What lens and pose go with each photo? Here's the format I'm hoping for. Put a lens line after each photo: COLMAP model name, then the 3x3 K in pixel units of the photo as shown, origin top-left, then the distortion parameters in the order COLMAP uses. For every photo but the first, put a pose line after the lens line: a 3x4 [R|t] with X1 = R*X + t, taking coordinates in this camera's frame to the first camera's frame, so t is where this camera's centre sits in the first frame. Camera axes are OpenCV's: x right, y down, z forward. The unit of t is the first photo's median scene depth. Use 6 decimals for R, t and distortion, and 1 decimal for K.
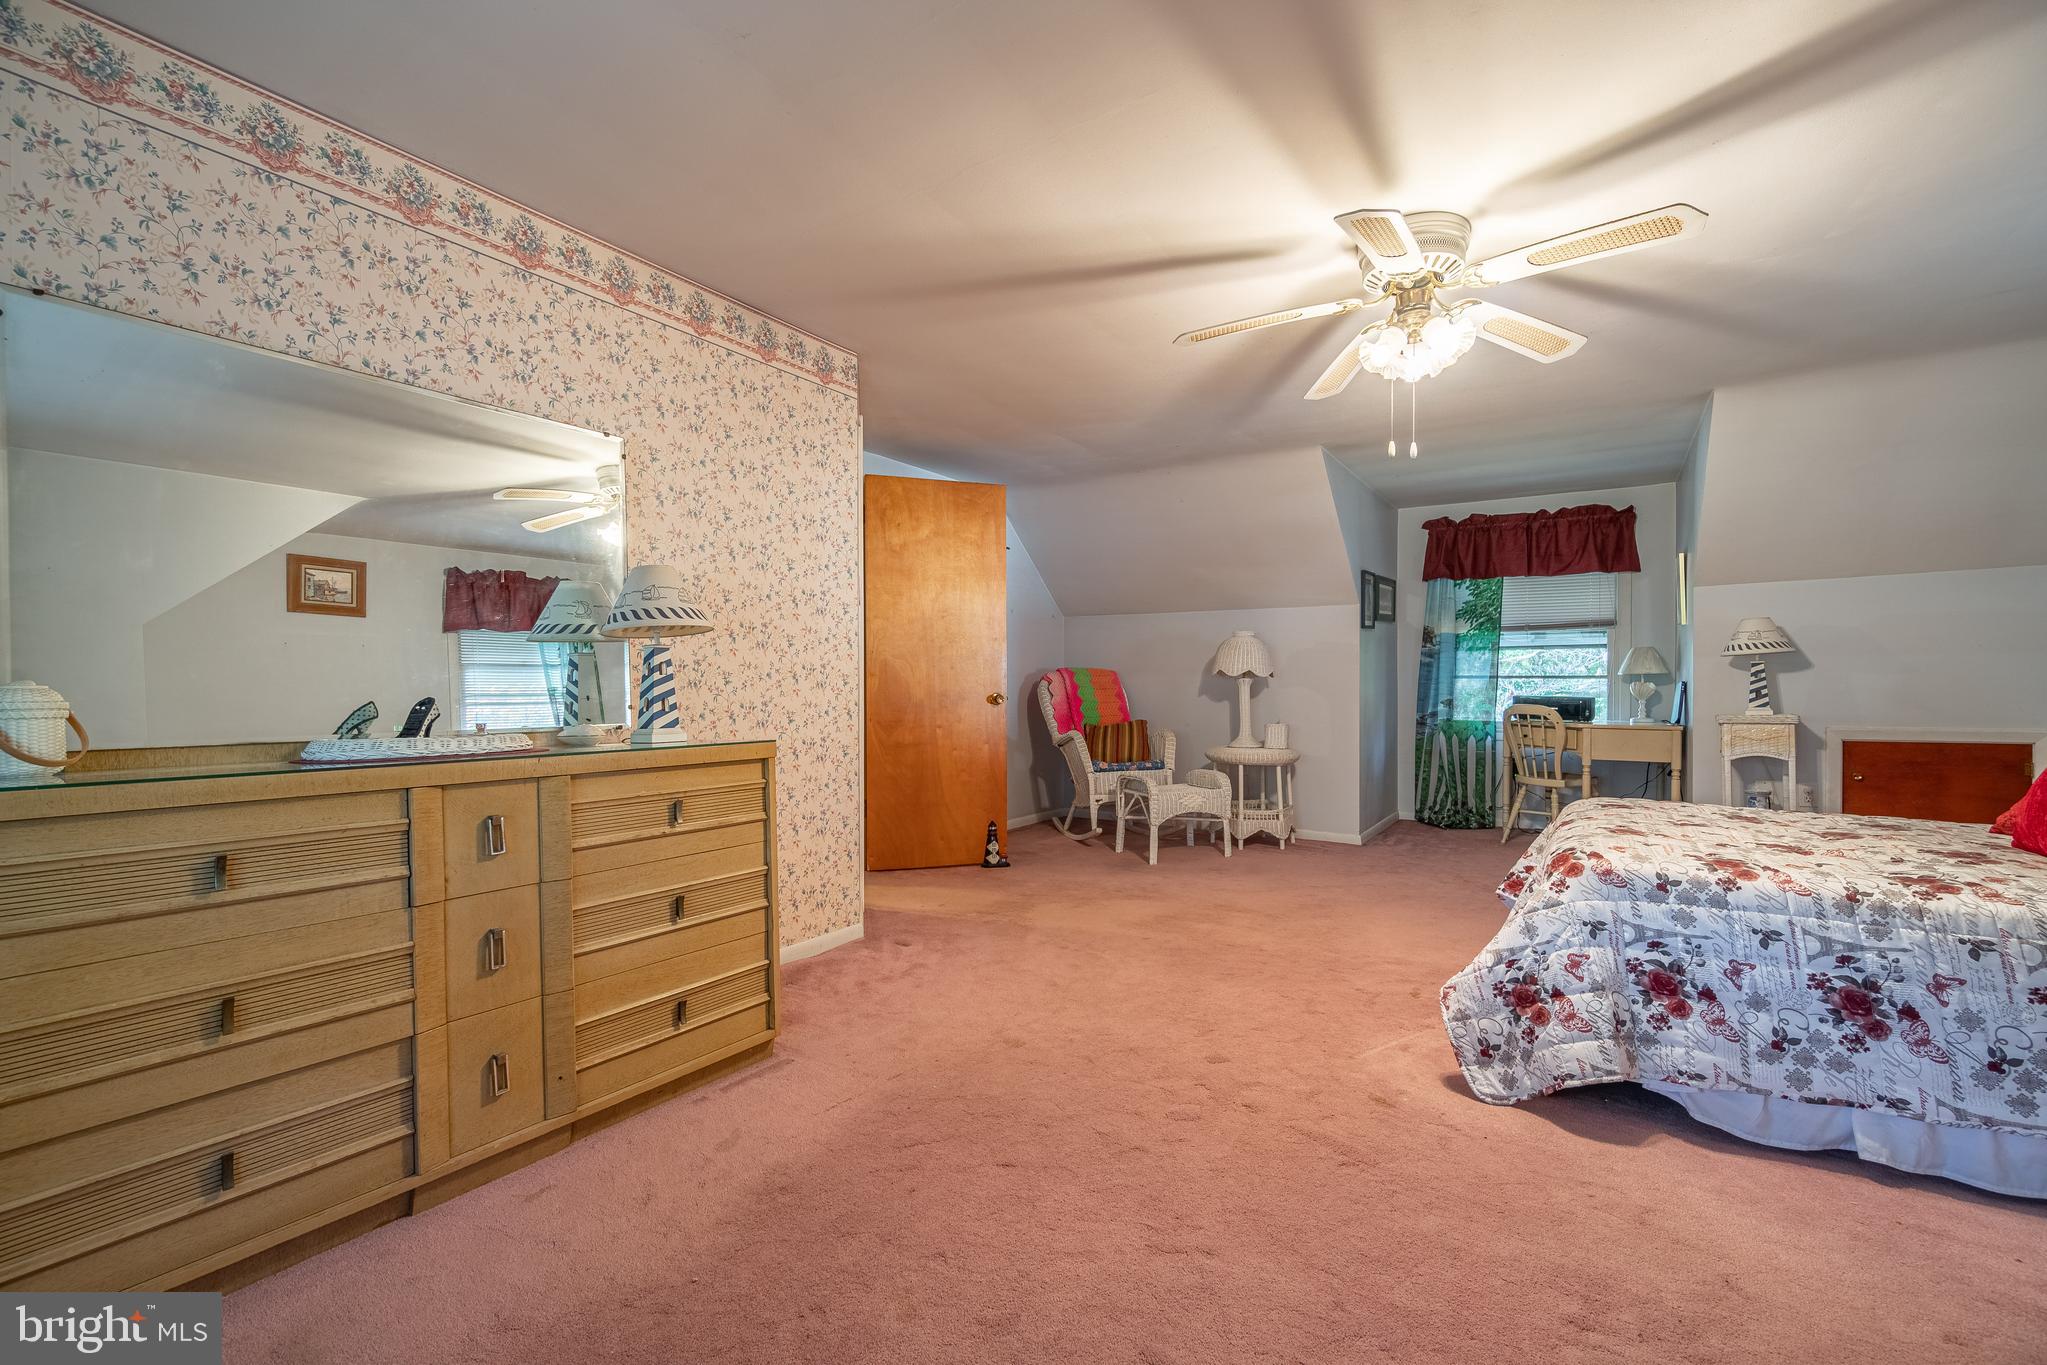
lens RADIAL K [[889.0, 0, 1018.6], [0, 889.0, 693.4], [0, 0, 1]] dist [-0.002095, -0.000187]
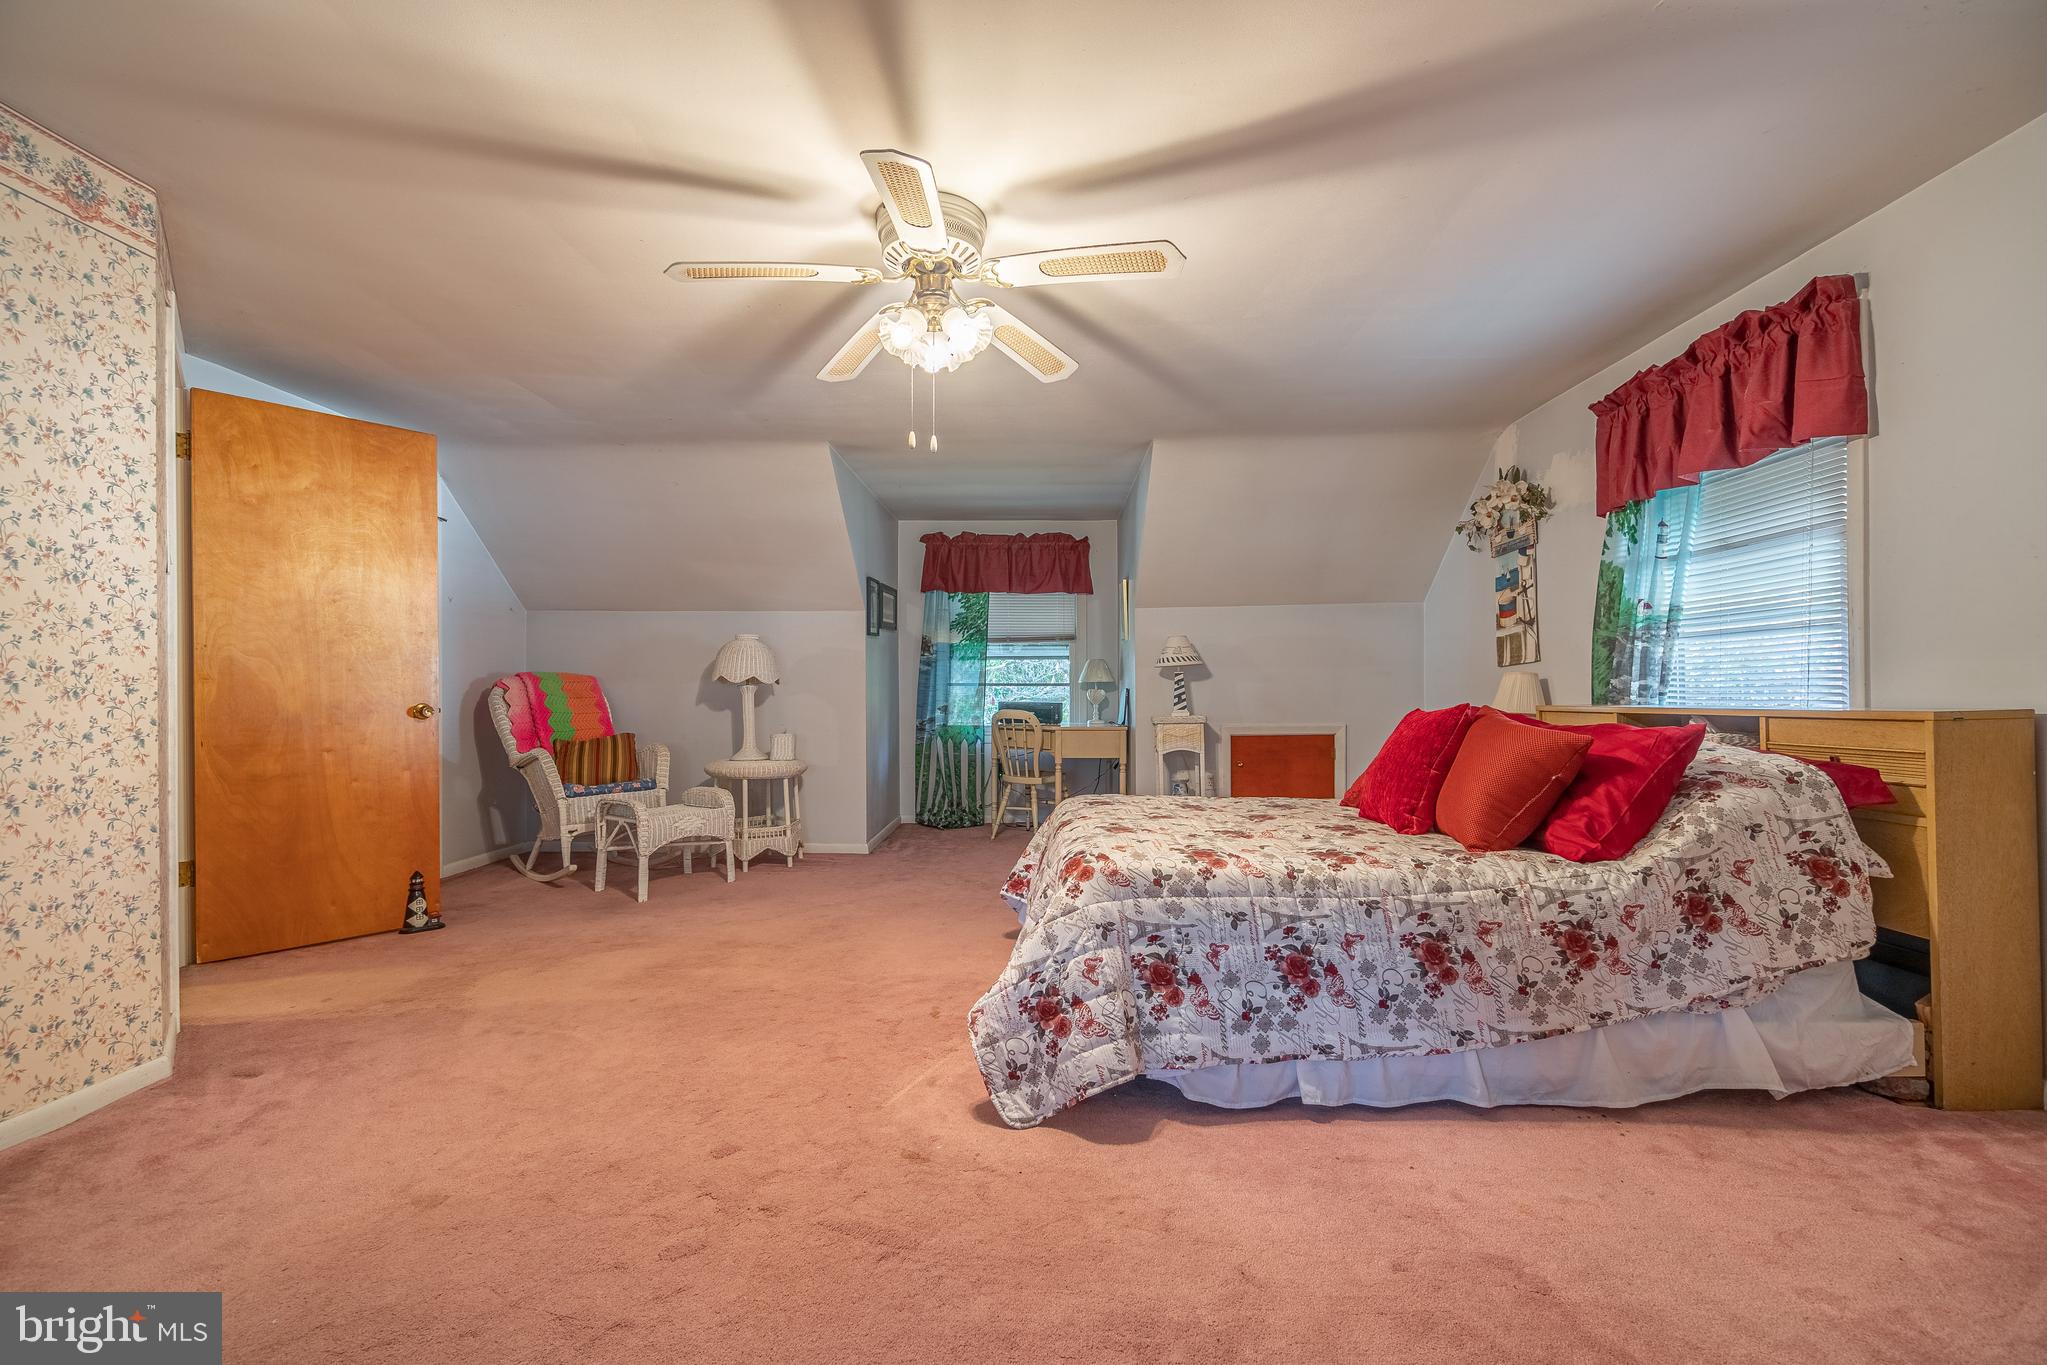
lens RADIAL K [[889.0, 0, 1018.6], [0, 889.0, 693.4], [0, 0, 1]] dist [-0.002095, -0.000187]
pose [[0.852936, -0.002822, 0.522007, 0.021043], [0.007373, 0.999951, -0.006641, -0.000562], [-0.521963, 0.009513, 0.852915, 0.118374]]
